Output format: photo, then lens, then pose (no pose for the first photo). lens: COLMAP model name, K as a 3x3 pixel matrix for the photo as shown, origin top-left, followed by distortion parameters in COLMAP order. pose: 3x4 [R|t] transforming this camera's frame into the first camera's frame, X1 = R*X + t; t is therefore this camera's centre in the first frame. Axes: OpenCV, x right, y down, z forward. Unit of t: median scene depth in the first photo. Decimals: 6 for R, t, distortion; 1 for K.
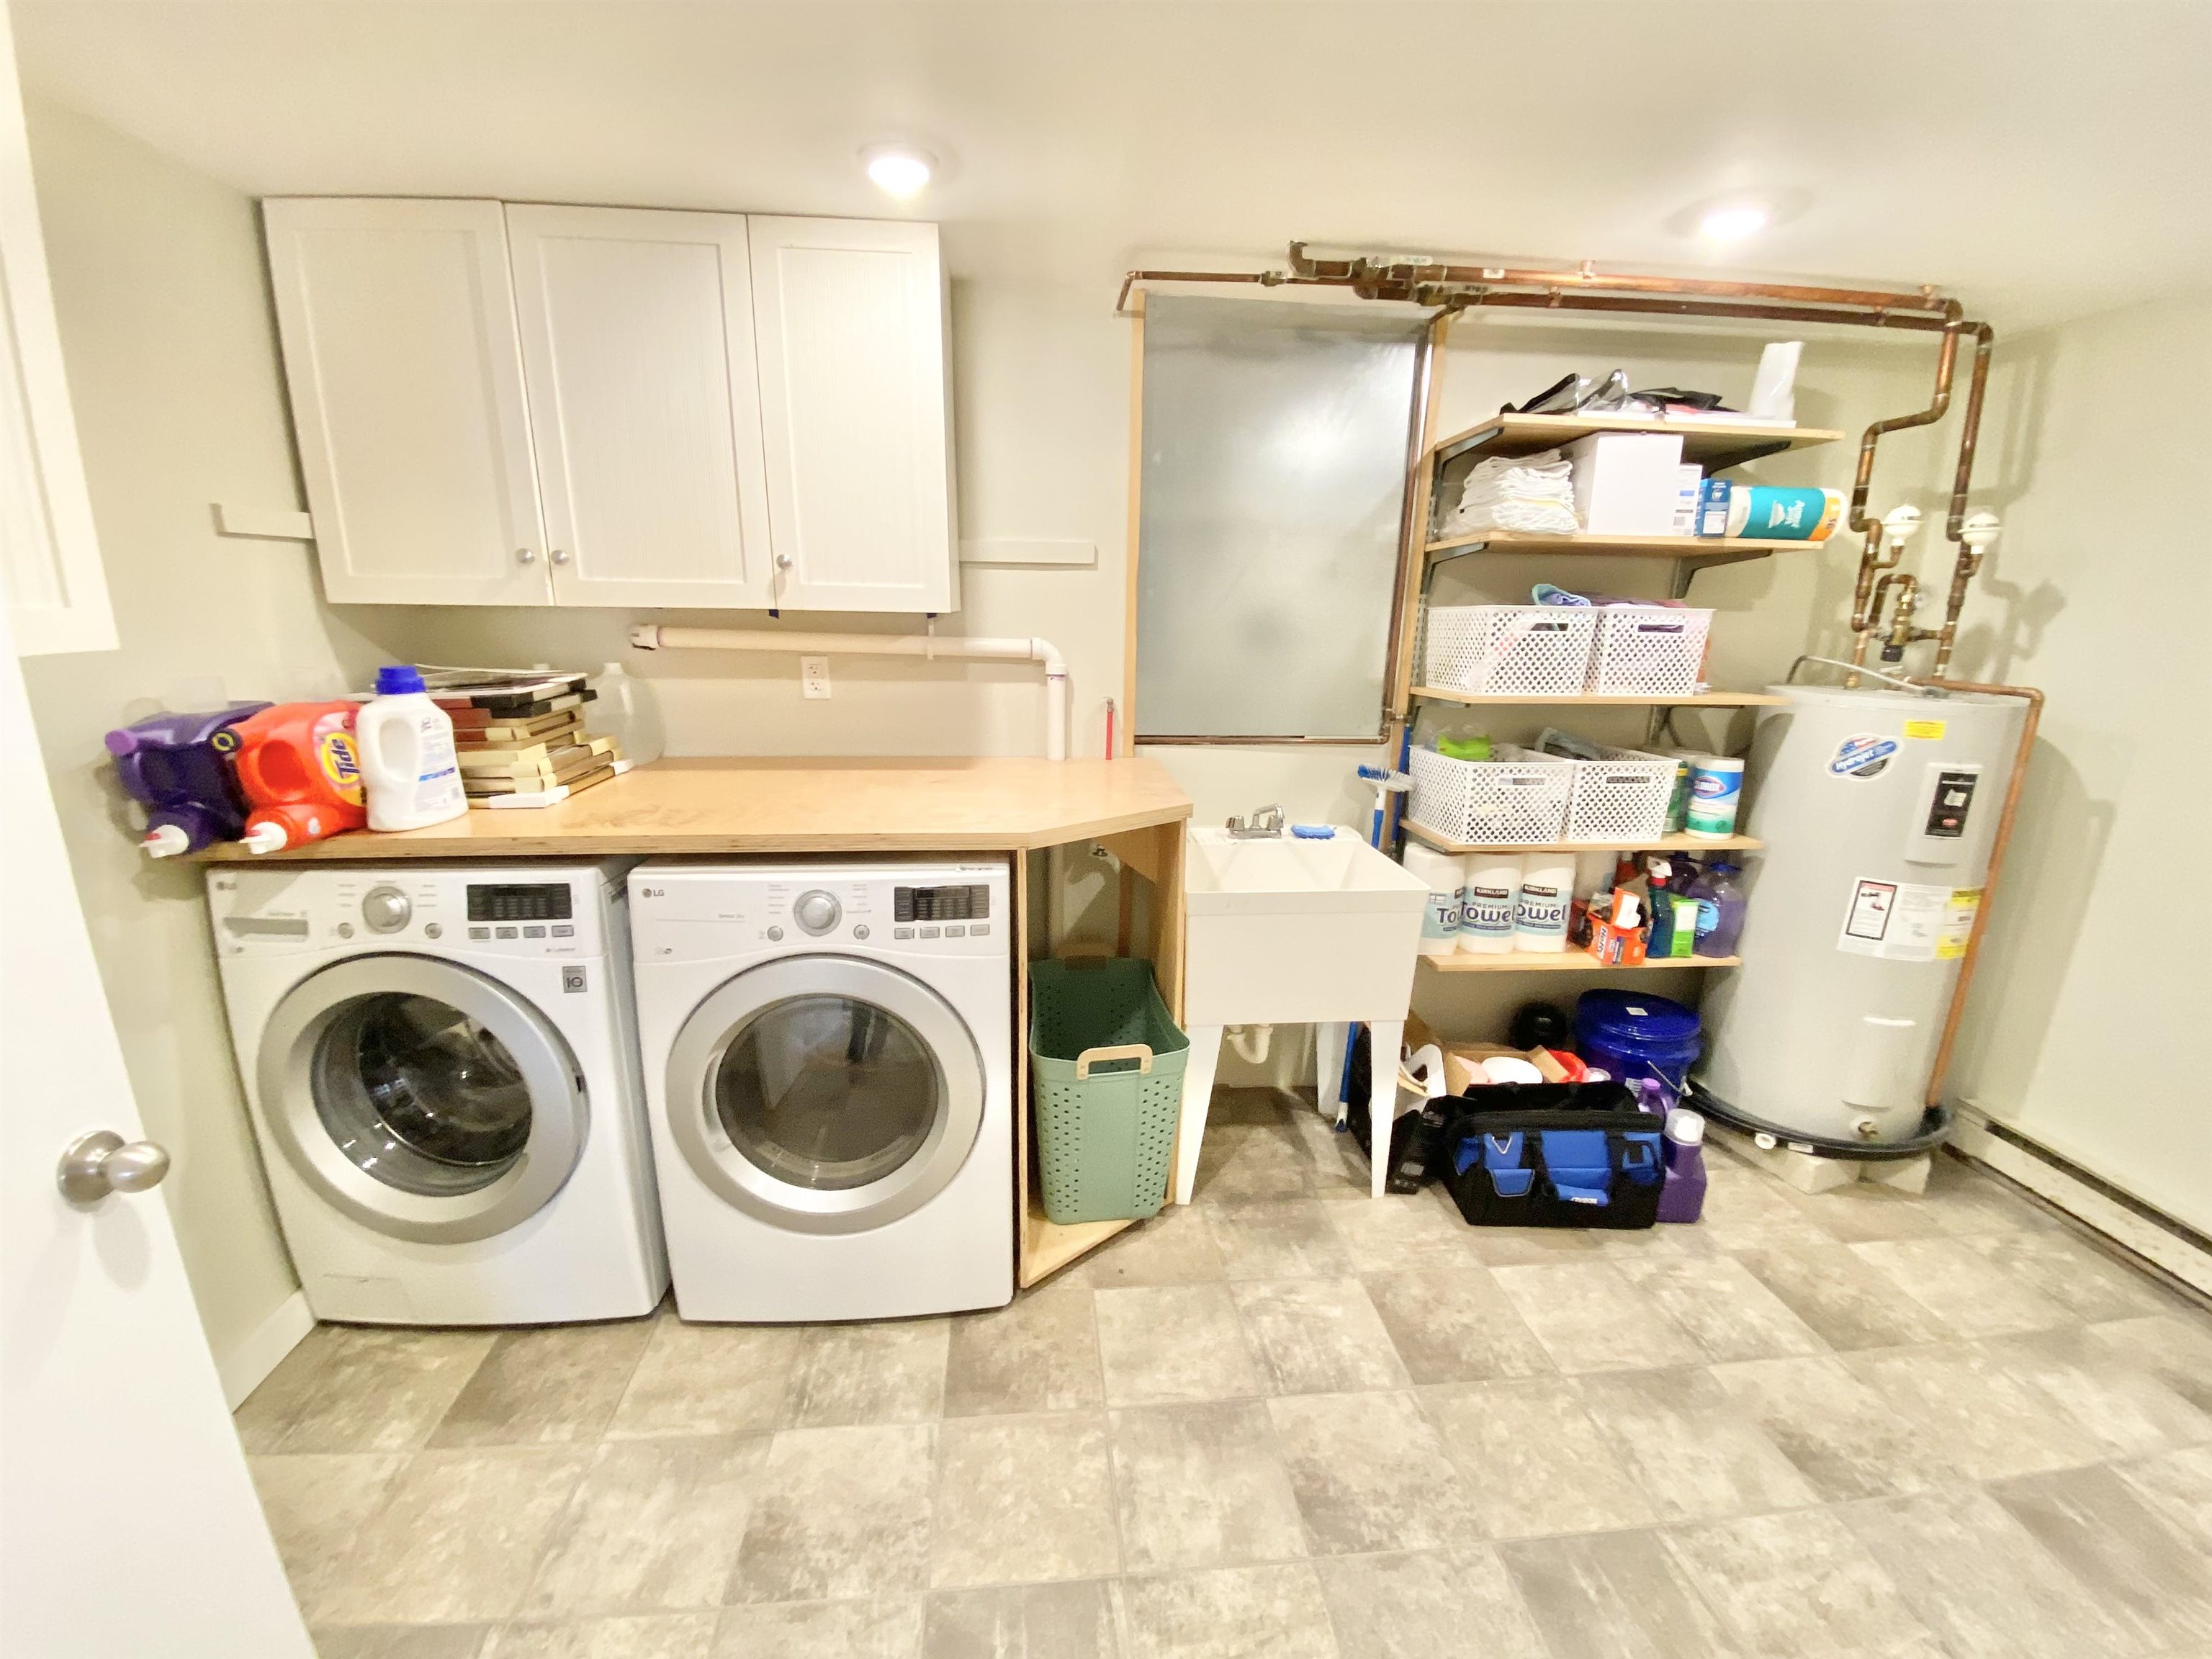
lens RADIAL K [[894.5, 0, 1102.5], [0, 894.5, 826.4], [0, 0, 1]] dist [0.015539, -0.017517]
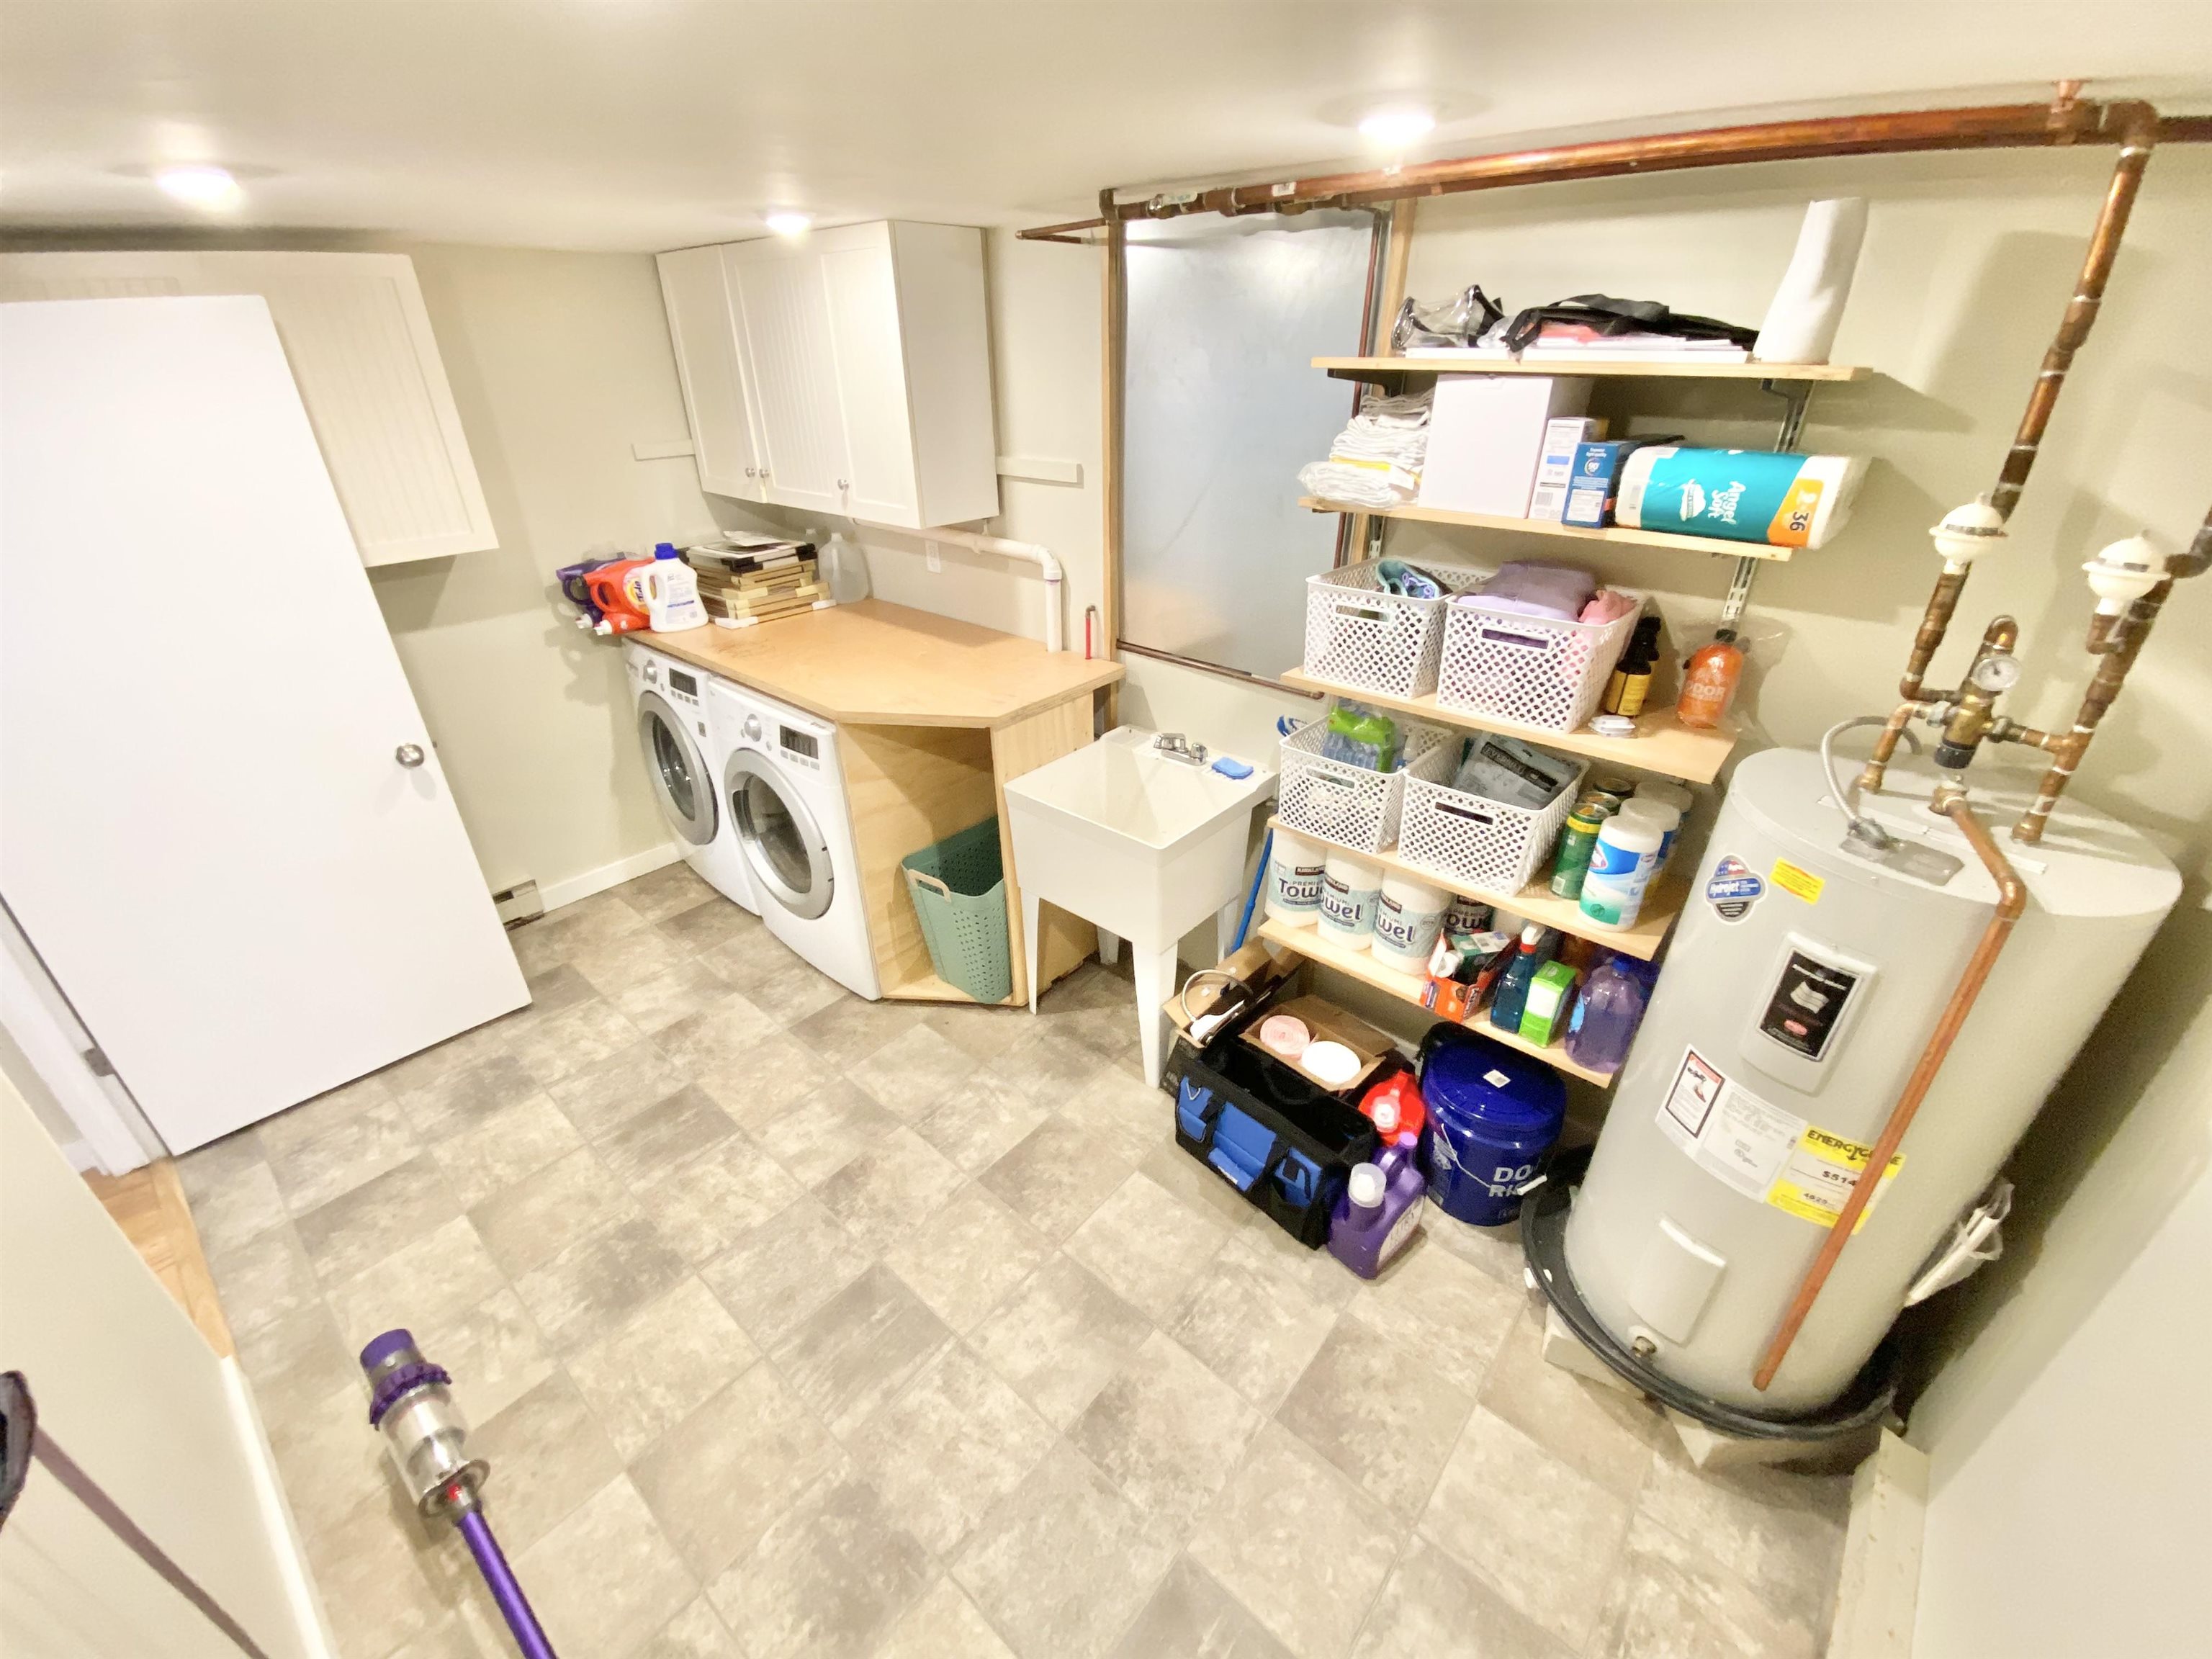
lens RADIAL K [[894.5, 0, 1121.4], [0, 894.5, 823.2], [0, 0, 1]] dist [0.015539, -0.017517]
pose [[0.692543, 0.321399, -0.645823, 0.977980], [-0.158322, 0.941155, 0.298597, -0.258950], [0.703789, -0.104543, 0.702675, 0.217031]]
